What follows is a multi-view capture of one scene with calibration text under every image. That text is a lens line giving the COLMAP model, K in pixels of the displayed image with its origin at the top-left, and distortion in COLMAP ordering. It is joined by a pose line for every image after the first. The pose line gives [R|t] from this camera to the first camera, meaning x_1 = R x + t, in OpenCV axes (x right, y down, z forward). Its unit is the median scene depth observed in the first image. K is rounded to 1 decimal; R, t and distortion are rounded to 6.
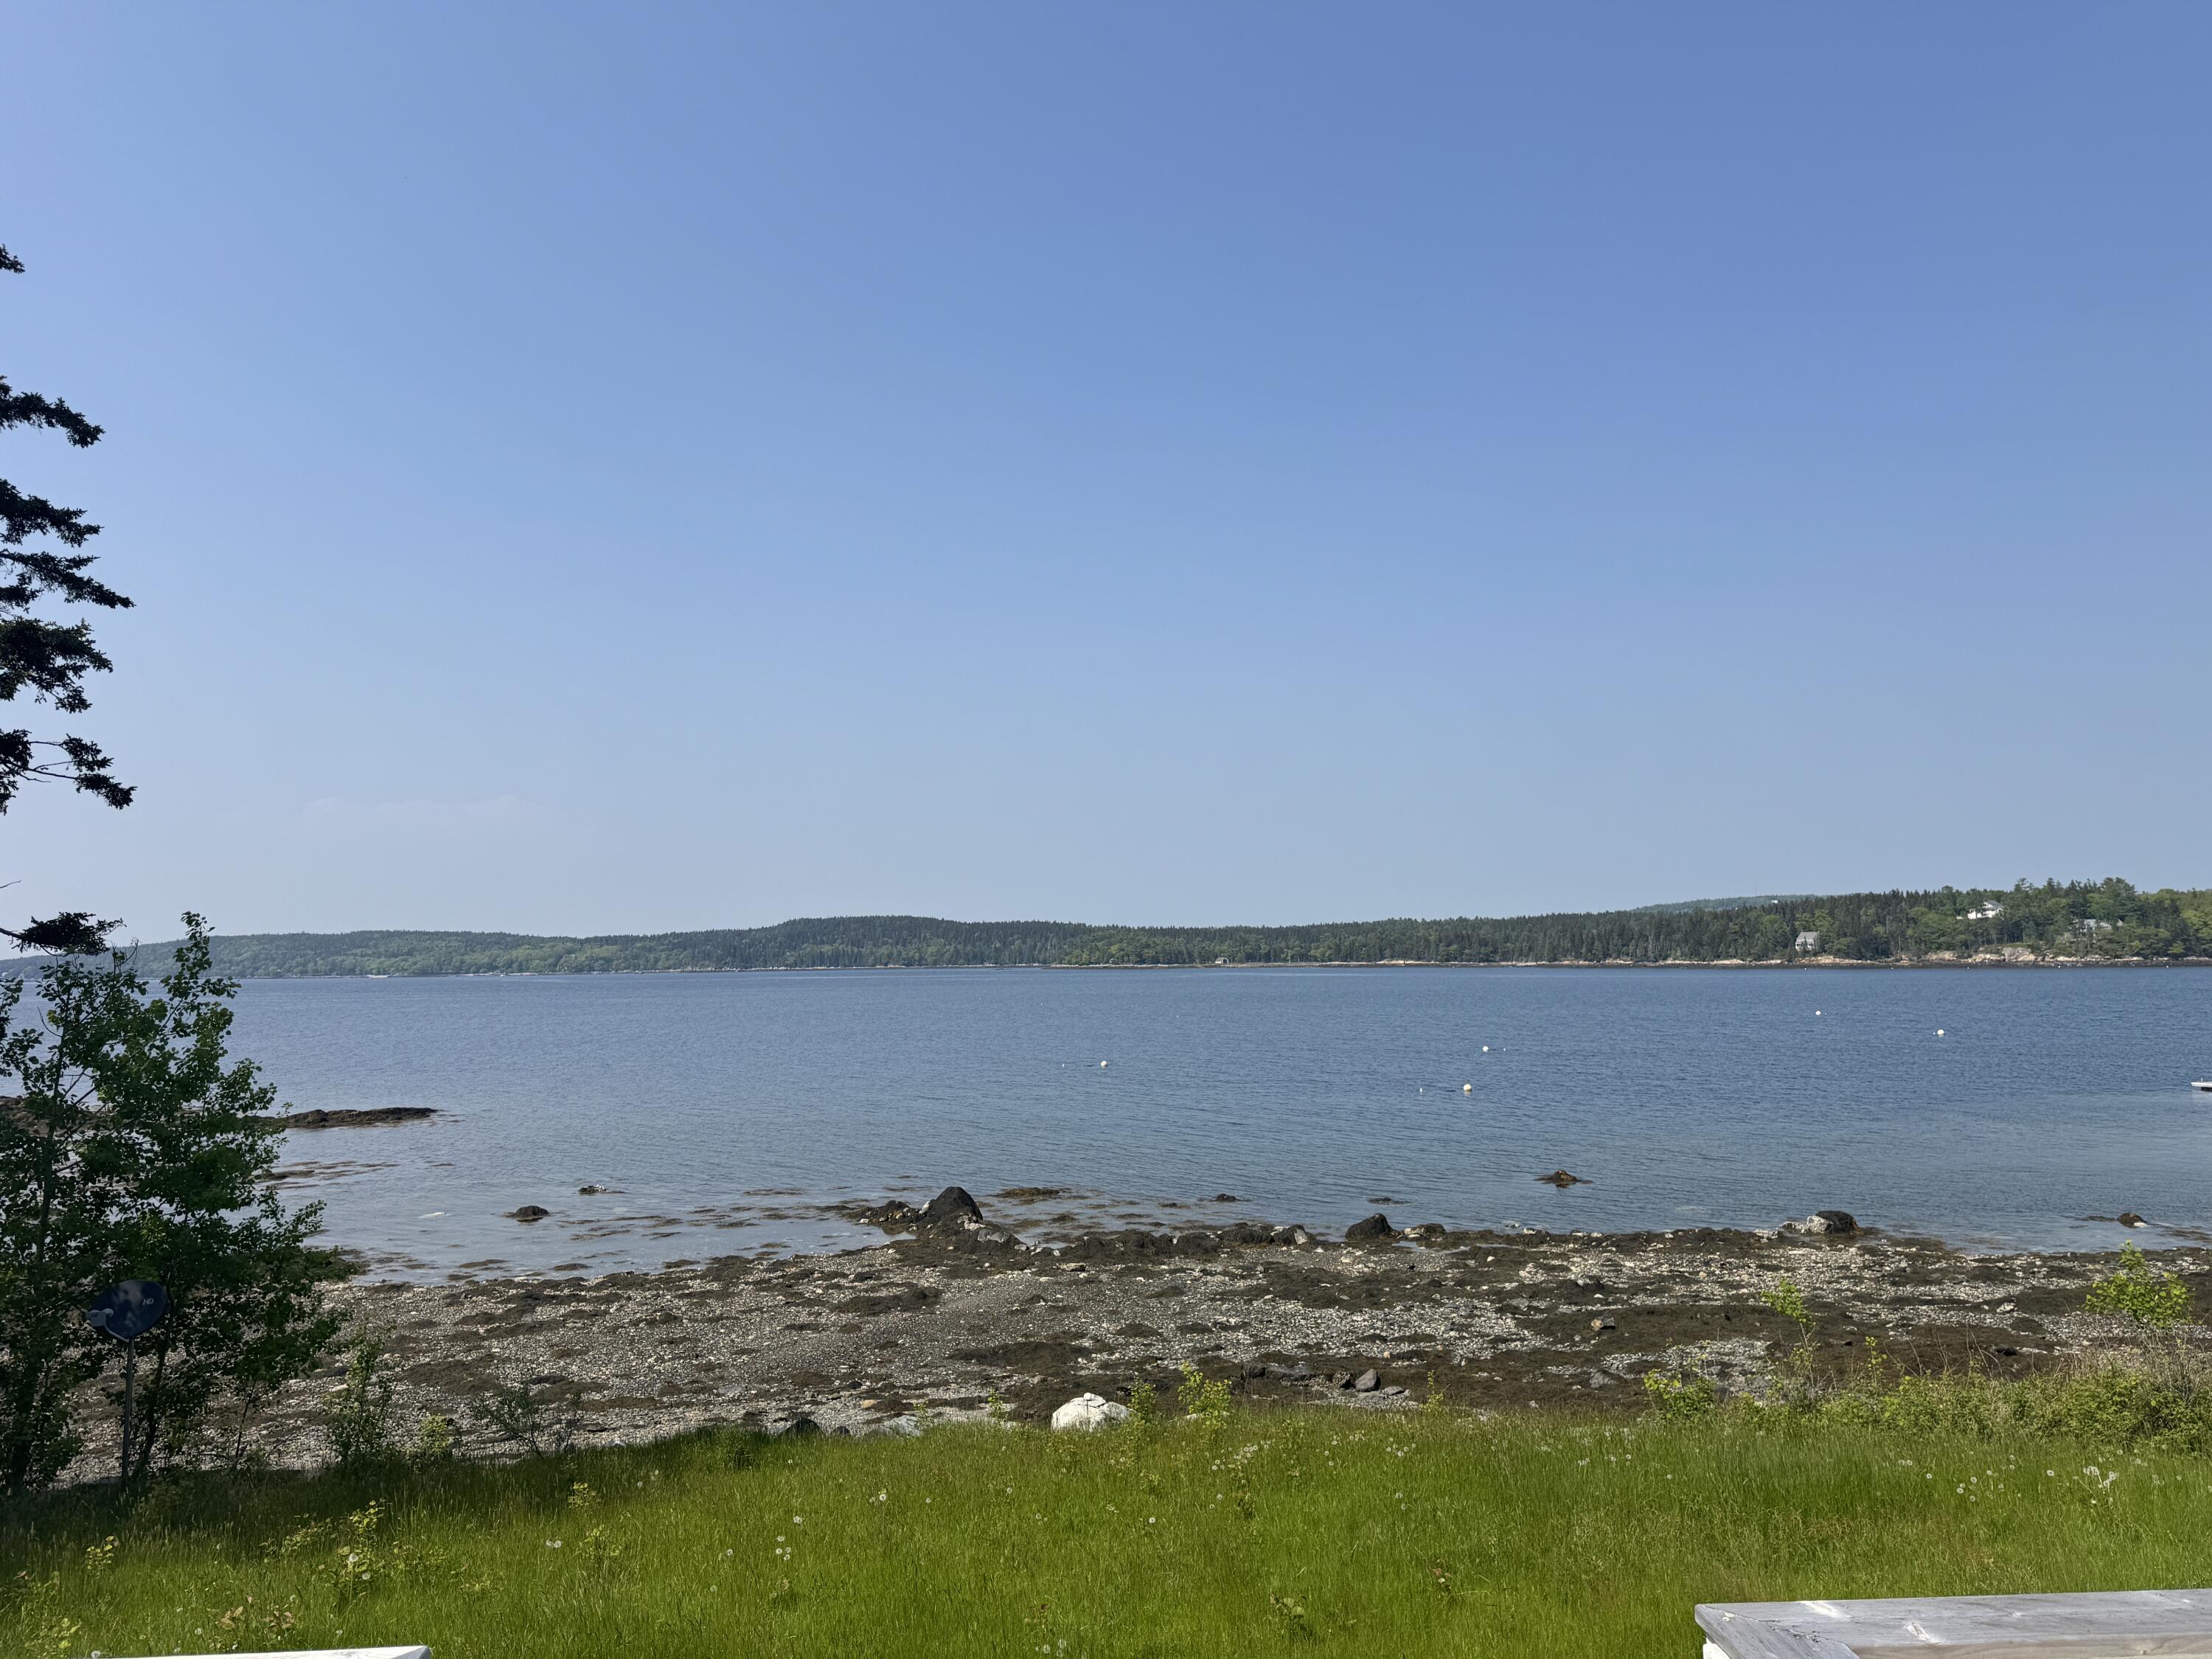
lens RADIAL K [[1549.1, 0, 1103.6], [0, 1549.1, 812.0], [0, 0, 1]] dist [0.184743, -0.371905]
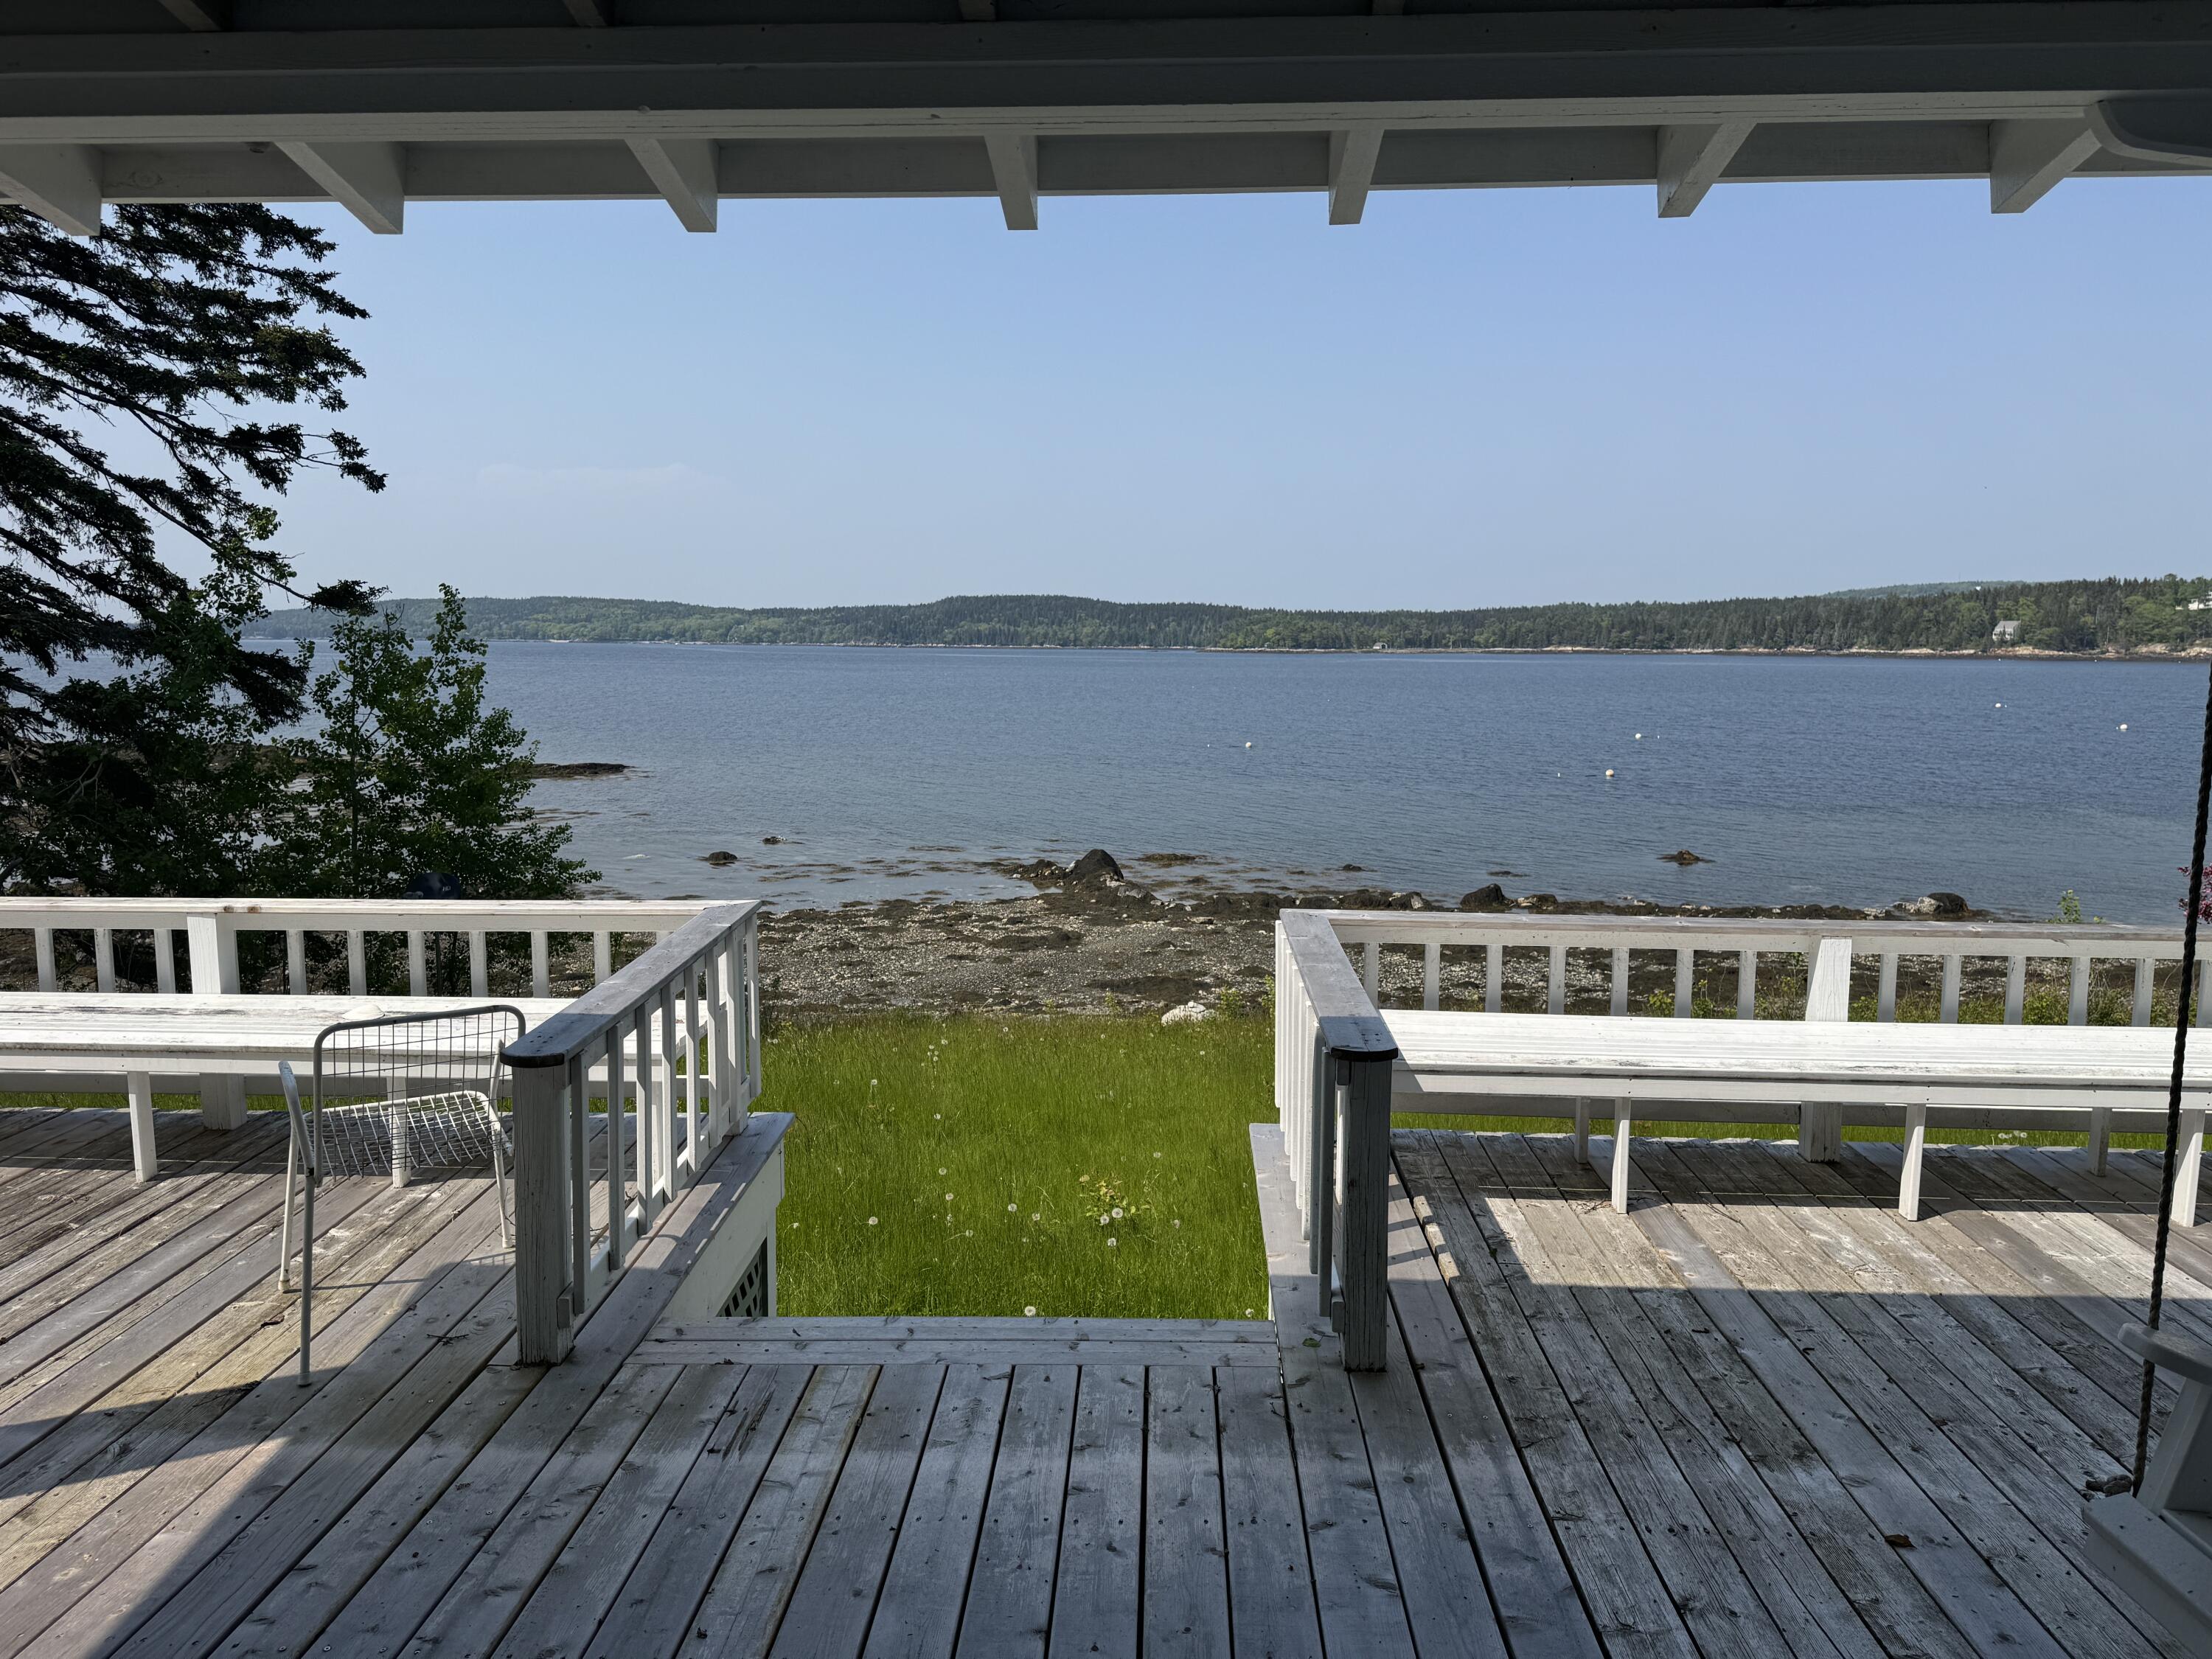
lens RADIAL K [[1560.1, 0, 1104.6], [0, 1560.1, 835.4], [0, 0, 1]] dist [0.097694, -0.131149]
pose [[0.994991, 0.029320, -0.095567, 0.013389], [-0.007967, 0.976237, 0.216558, -0.004434], [0.099646, -0.214712, 0.971581, -0.052180]]
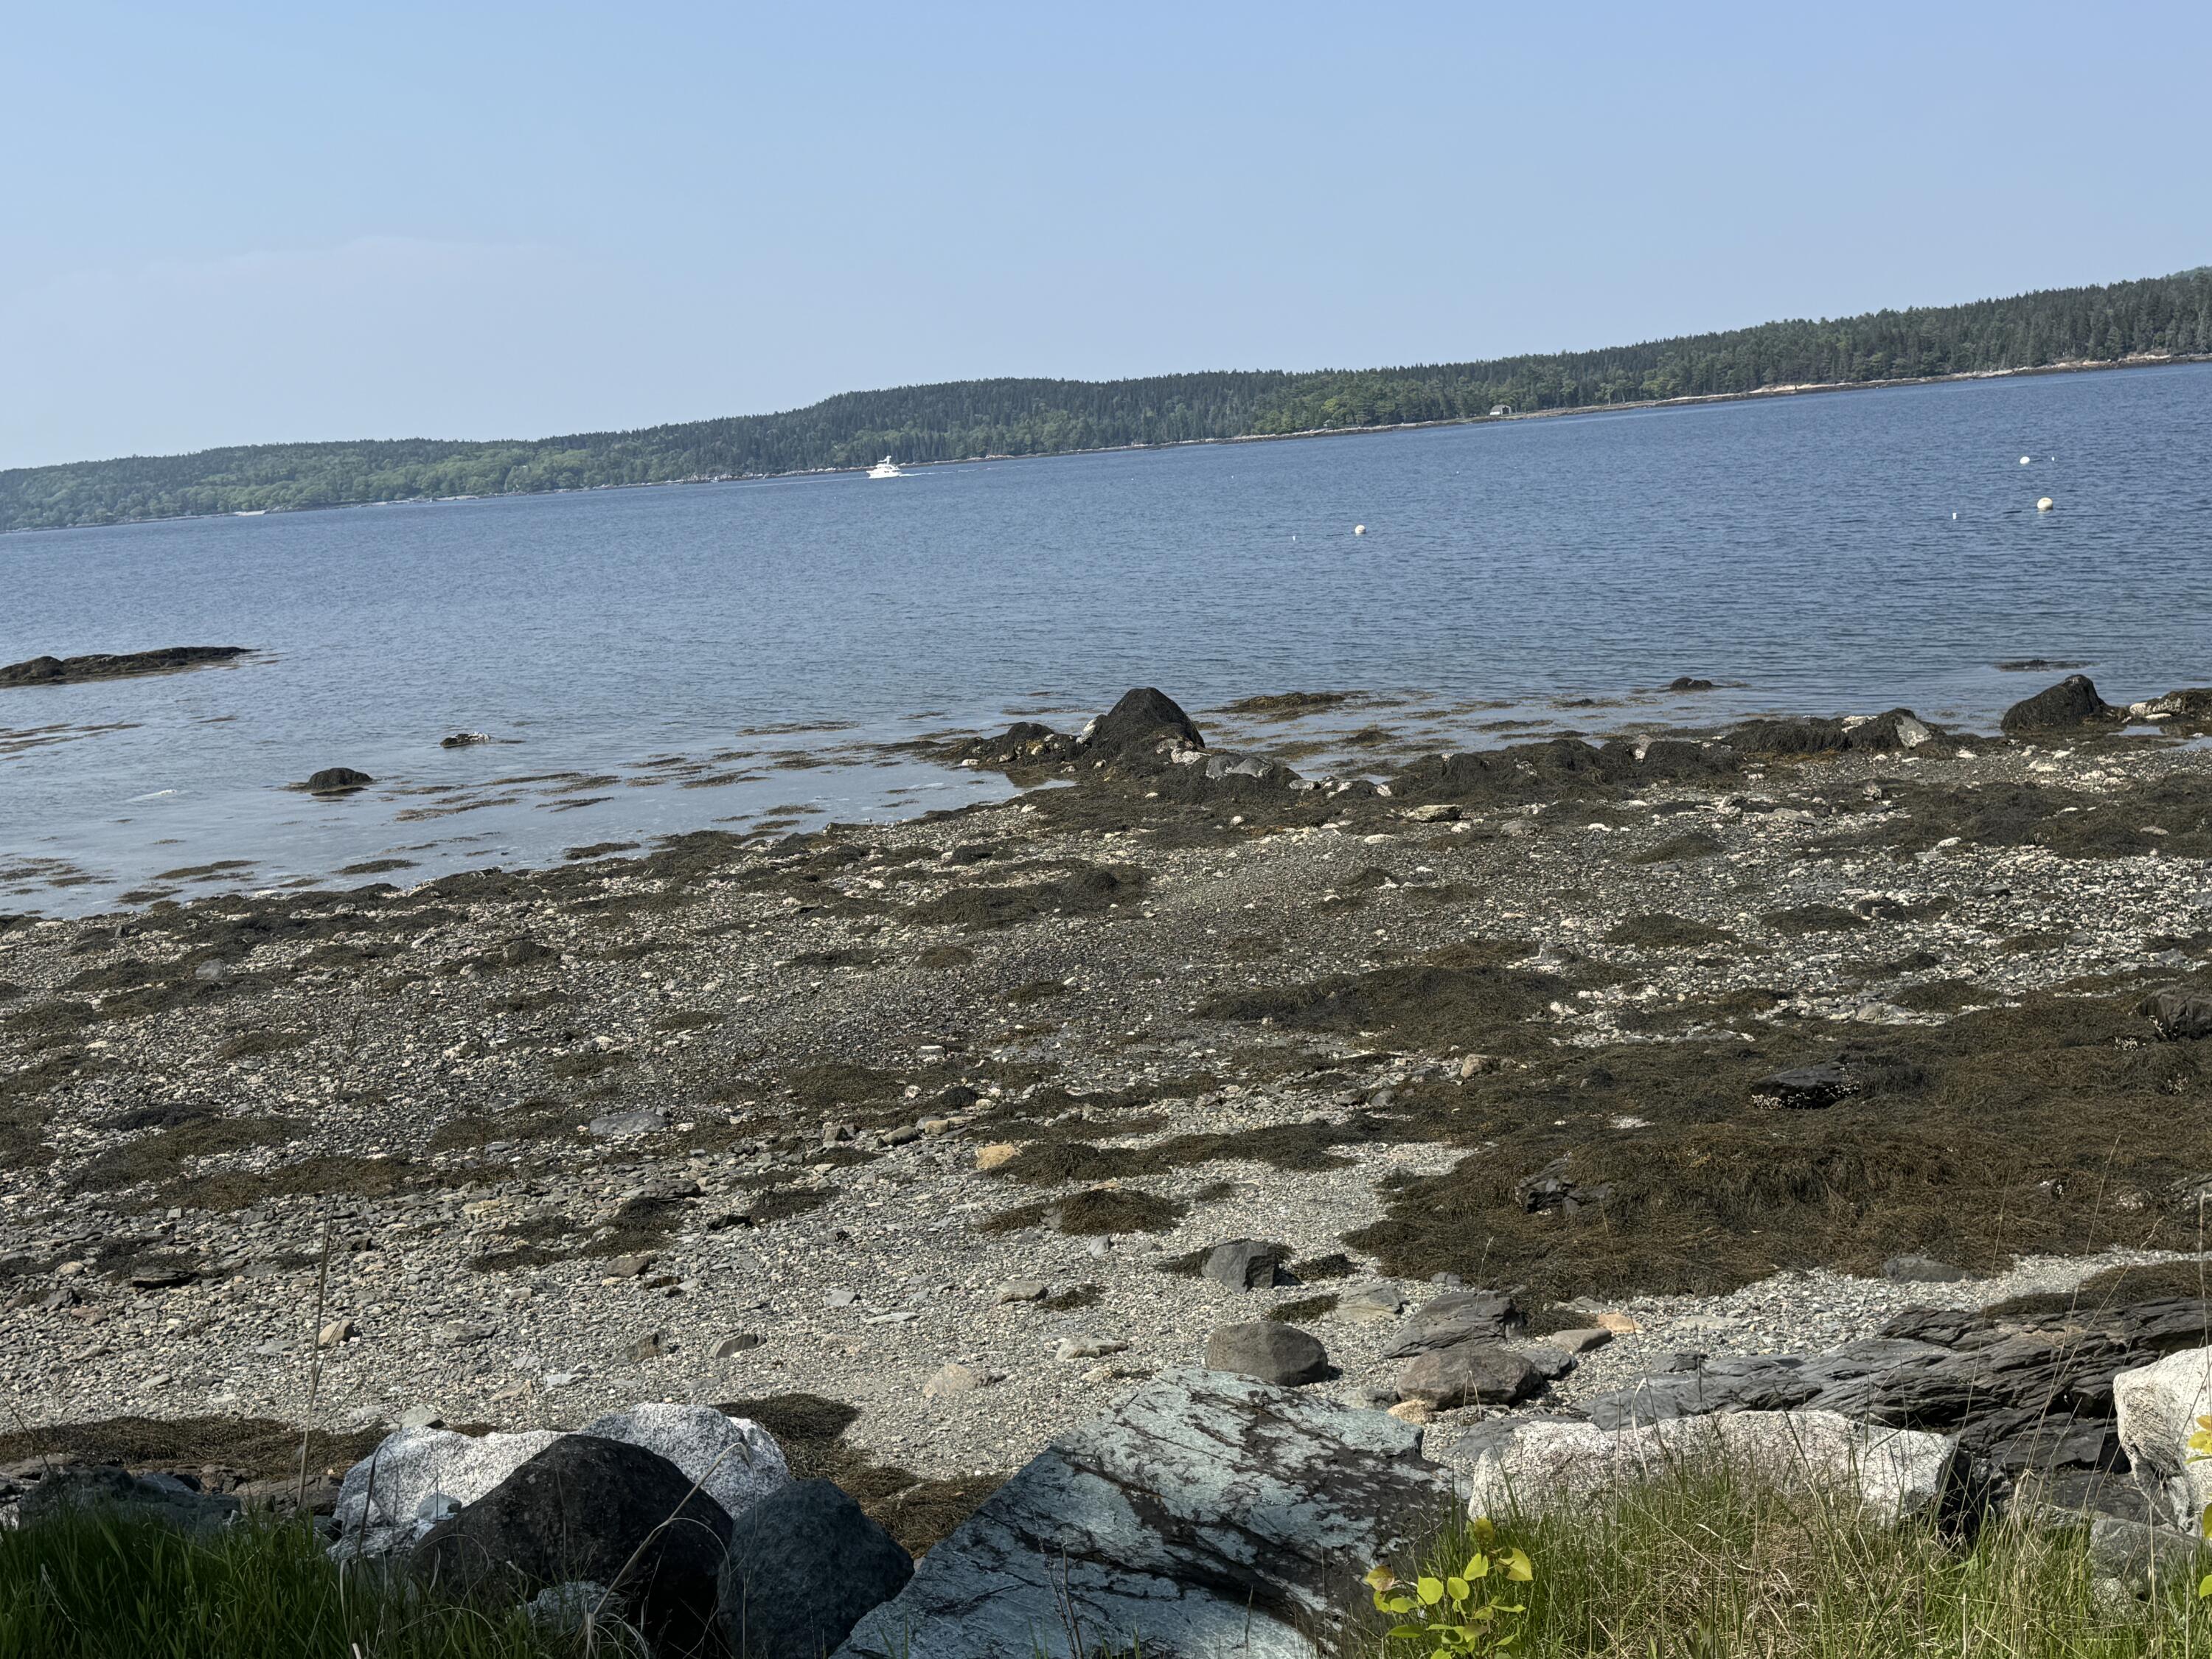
lens RADIAL K [[2302.8, 0, 1125.0], [0, 2302.8, 827.6], [0, 0, 1]] dist [0.206078, -0.448238]
pose [[0.994815, -0.052217, -0.087272, -0.043103], [0.072869, 0.964586, 0.253503, 0.105462], [0.070944, -0.258548, 0.963390, 0.312625]]
